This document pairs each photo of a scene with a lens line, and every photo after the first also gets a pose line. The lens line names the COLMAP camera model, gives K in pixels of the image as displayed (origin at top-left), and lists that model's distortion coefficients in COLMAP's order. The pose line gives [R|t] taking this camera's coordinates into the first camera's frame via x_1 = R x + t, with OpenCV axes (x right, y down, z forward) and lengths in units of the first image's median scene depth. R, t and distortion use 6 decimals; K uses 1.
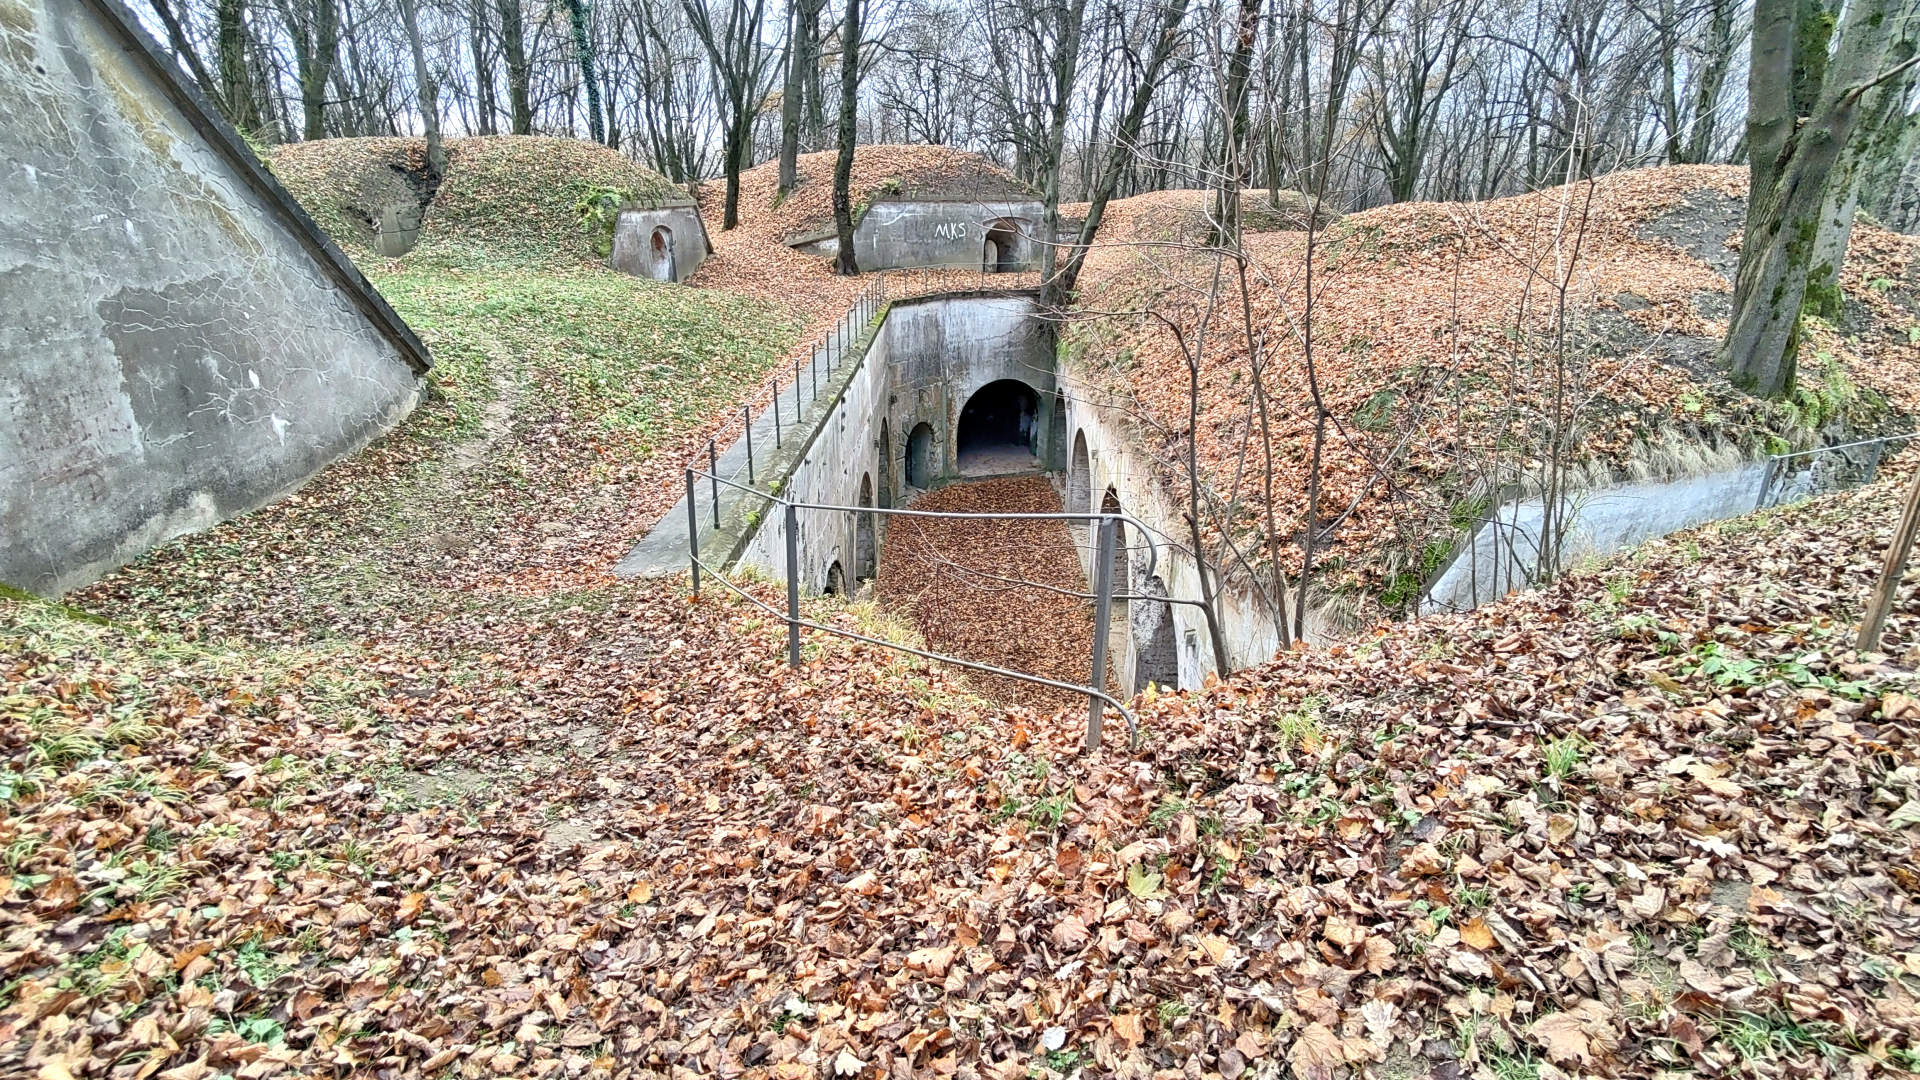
lens RADIAL K [[957.7, 0, 964.2], [0, 957.7, 541.9], [0, 0, 1]] dist [0.002702, -0.000041]
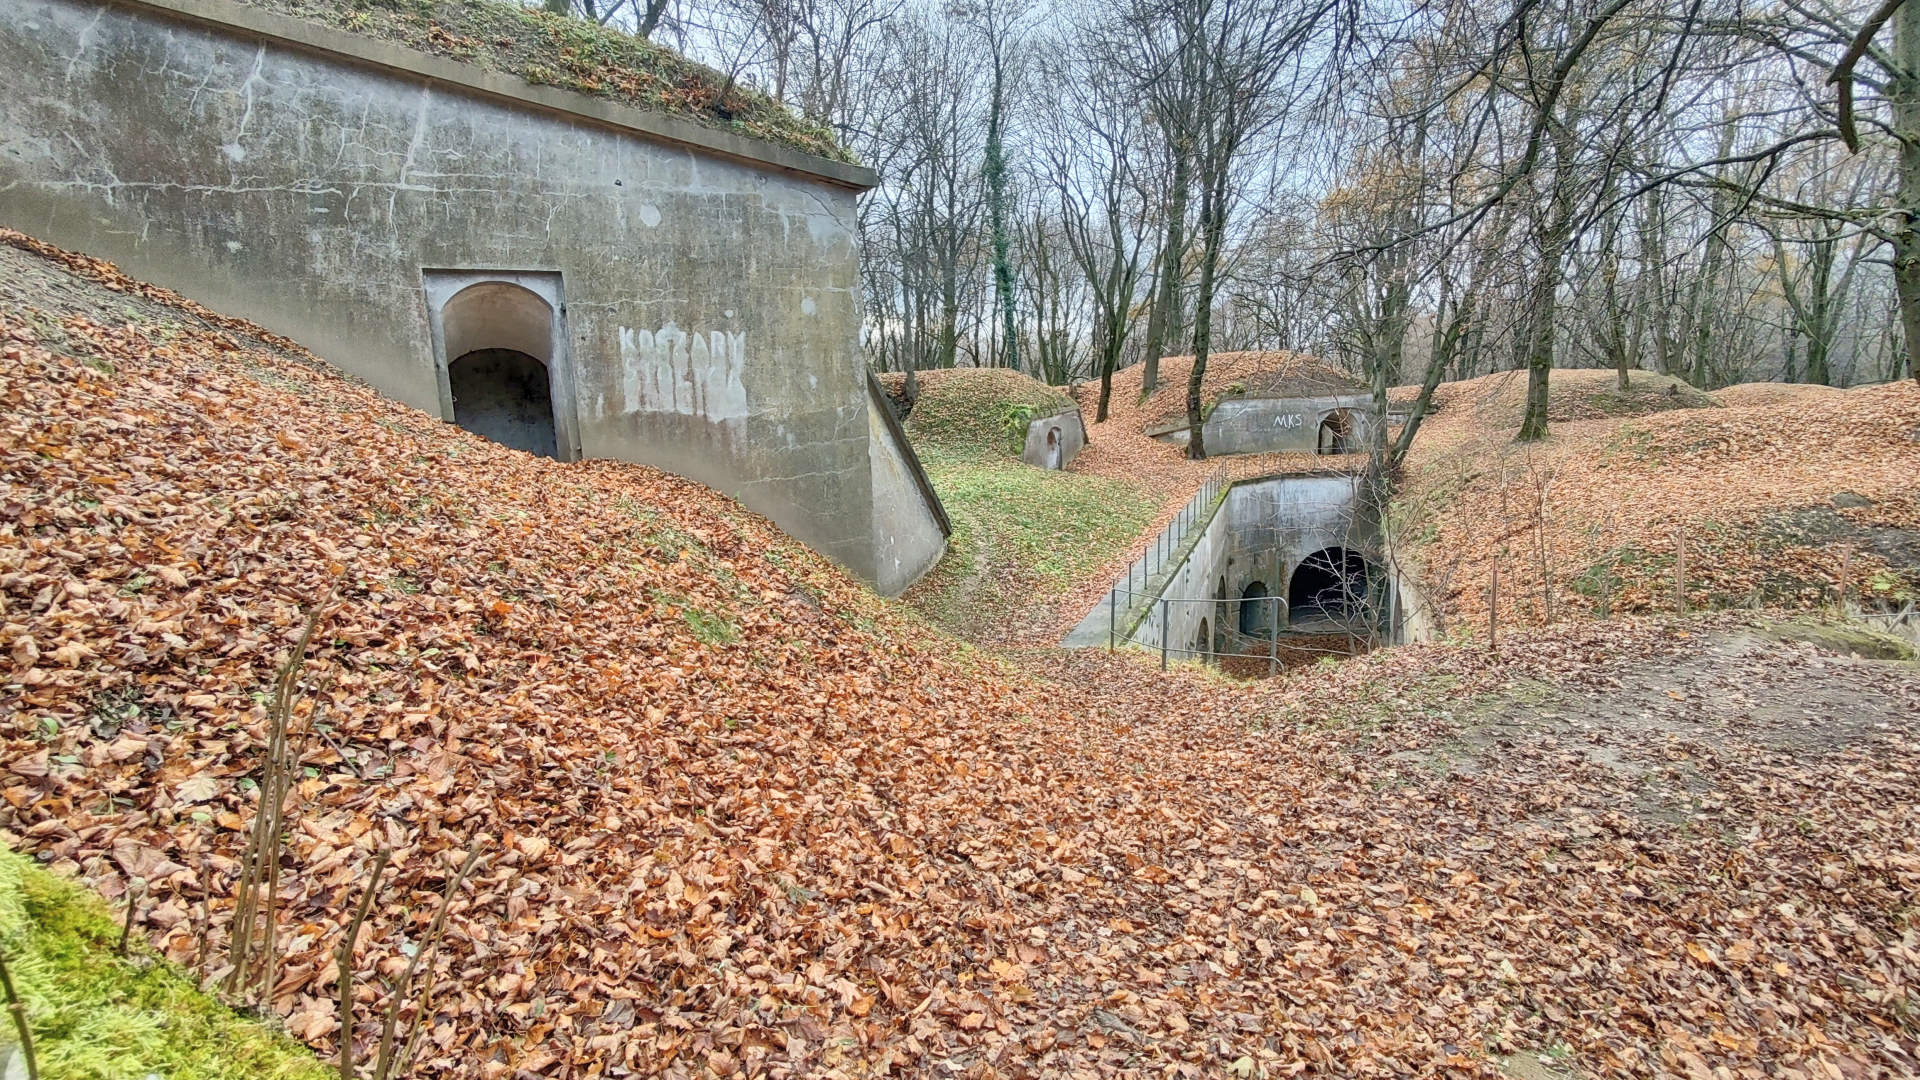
lens RADIAL K [[957.7, 0, 960.3], [0, 957.7, 542.8], [0, 0, 1]] dist [0.002702, -0.000041]
pose [[0.936608, 0.024990, -0.349486, 0.026484], [-0.081959, 0.985407, -0.149184, 0.033662], [0.340658, 0.168370, 0.924989, -0.219469]]
